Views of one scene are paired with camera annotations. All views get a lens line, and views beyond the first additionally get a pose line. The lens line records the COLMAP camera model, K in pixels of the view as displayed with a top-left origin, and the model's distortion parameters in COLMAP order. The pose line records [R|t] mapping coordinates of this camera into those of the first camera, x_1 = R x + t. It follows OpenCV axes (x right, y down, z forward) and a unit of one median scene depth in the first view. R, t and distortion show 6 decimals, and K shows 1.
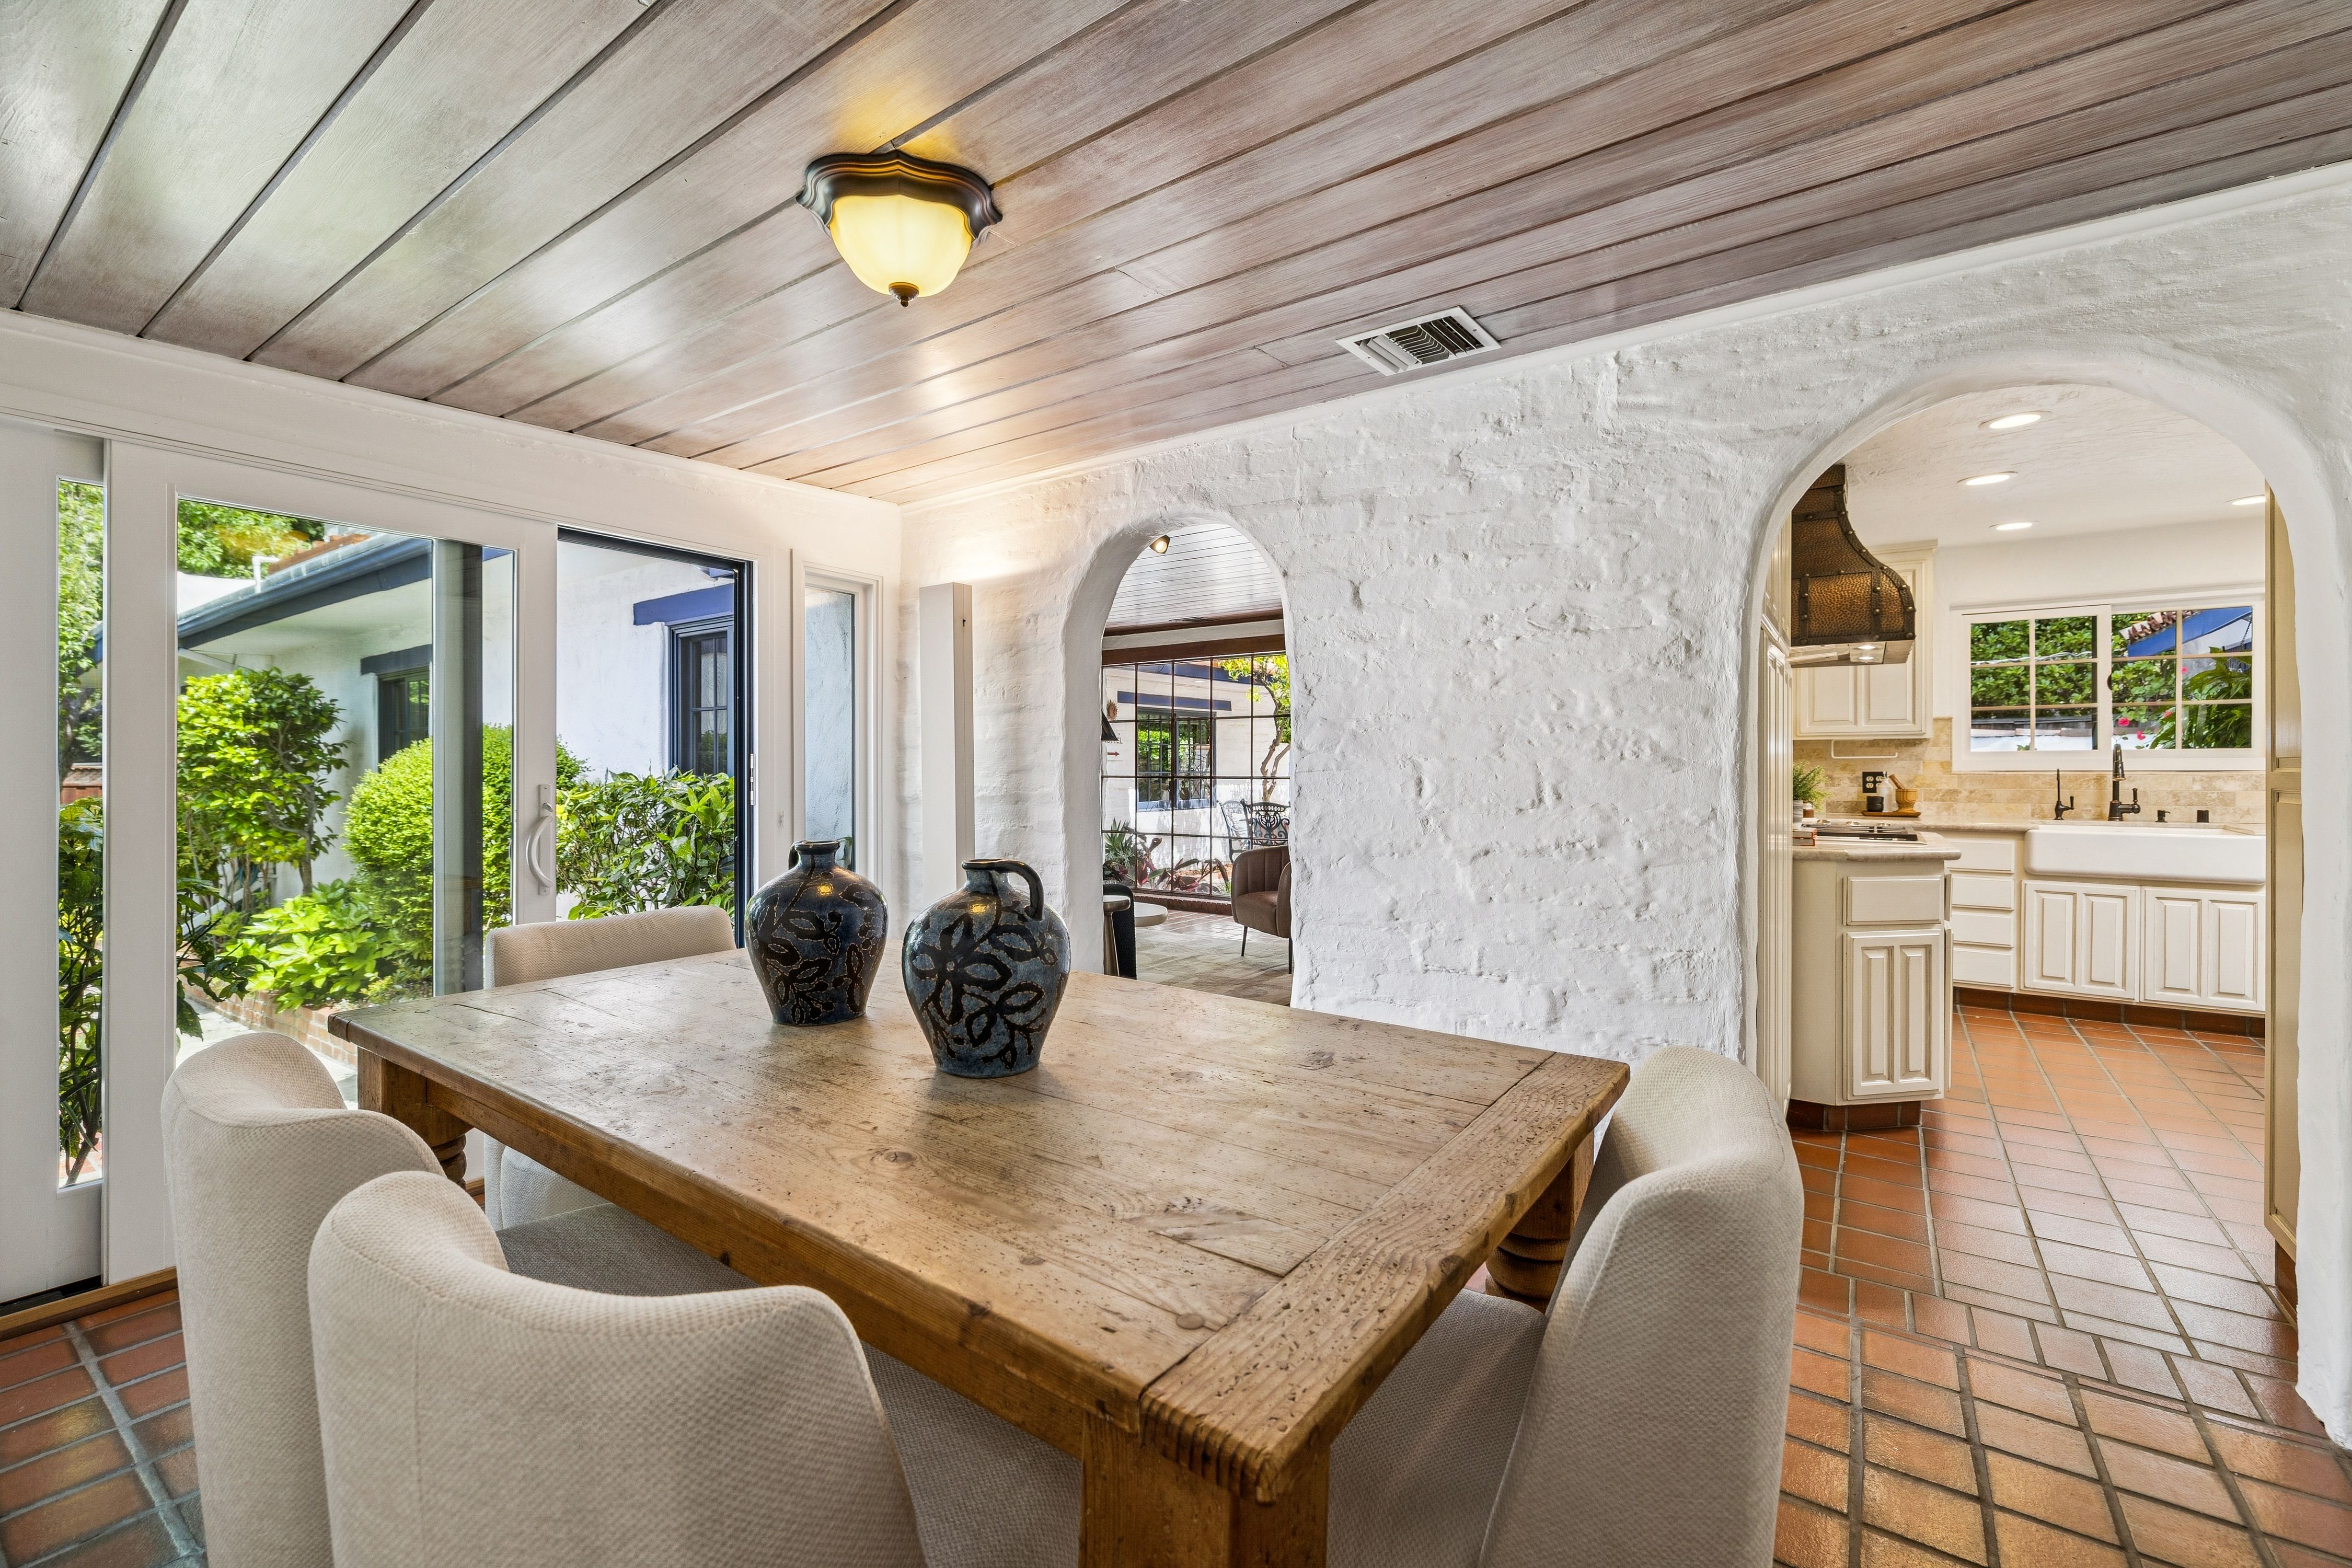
lens RADIAL K [[979.9, 0, 1183.2], [0, 979.9, 770.8], [0, 0, 1]] dist [0.001841, 0.000326]
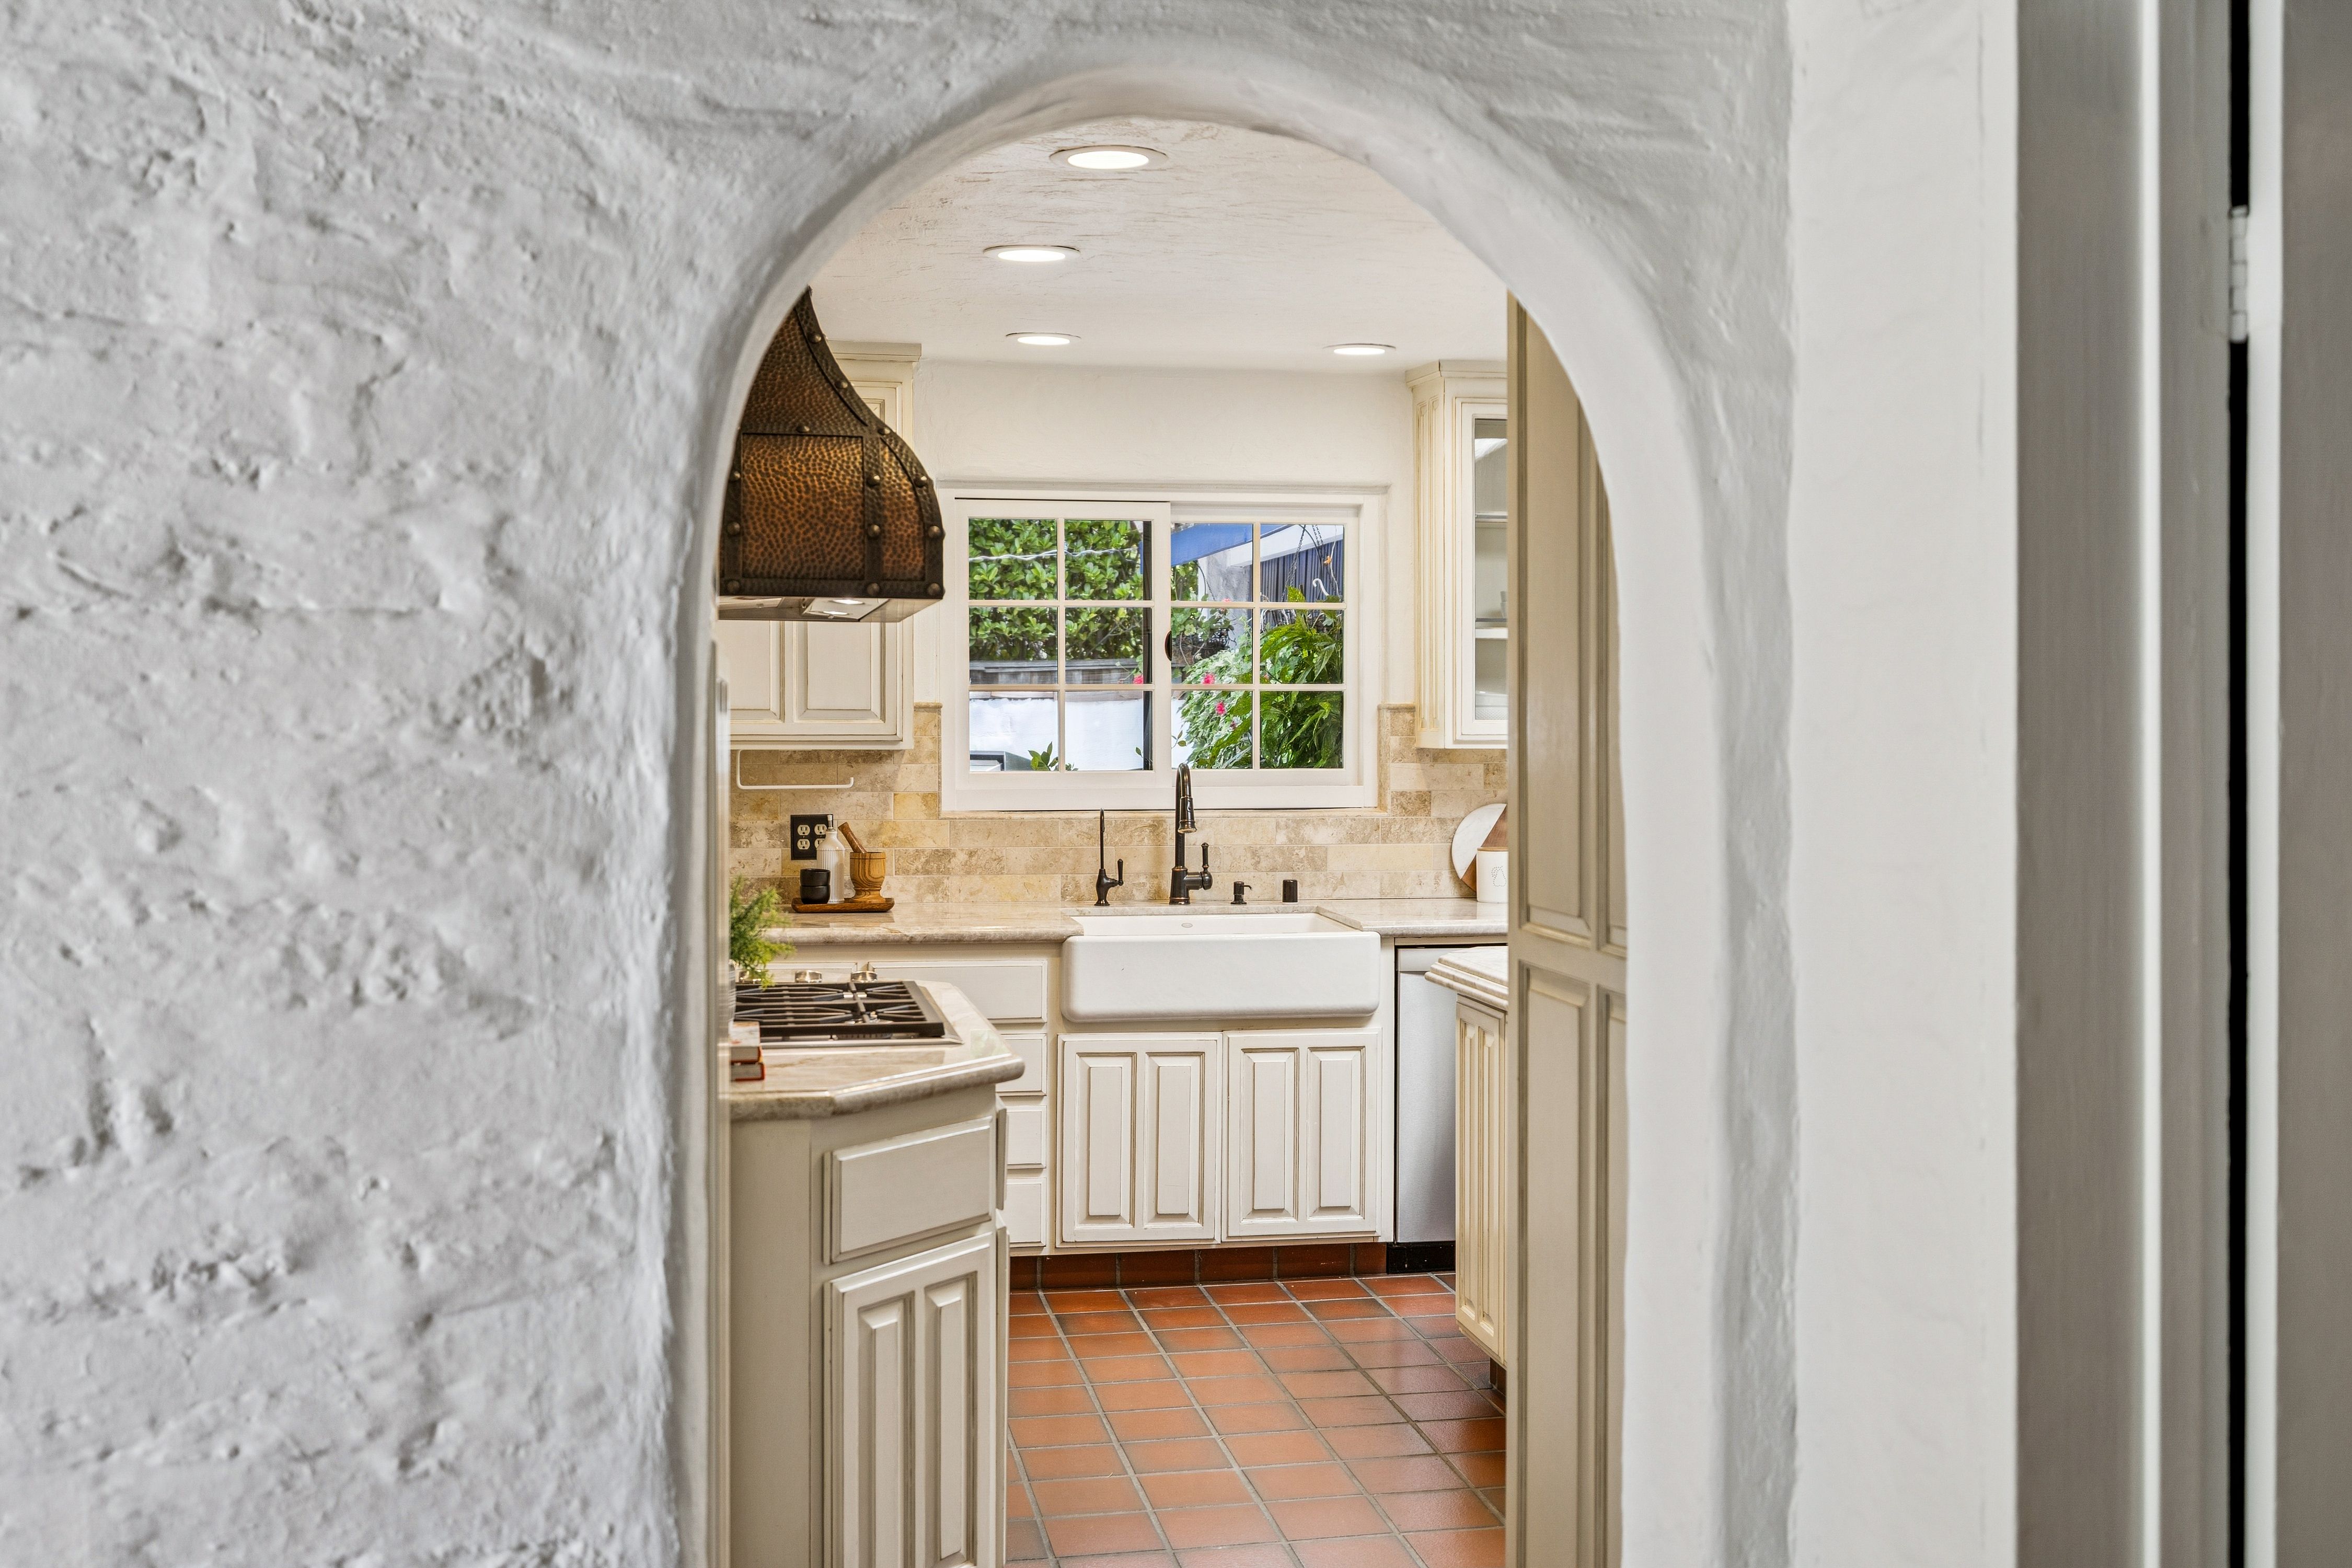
lens RADIAL K [[2325.9, 0, 1178.5], [0, 2325.9, 755.7], [0, 0, 1]] dist [0.005465, -0.001402]
pose [[0.700543, -0.007196, 0.713574, 0.075651], [0.002098, 0.999966, 0.008025, -0.098018], [-0.713607, -0.004125, 0.700534, 0.236281]]
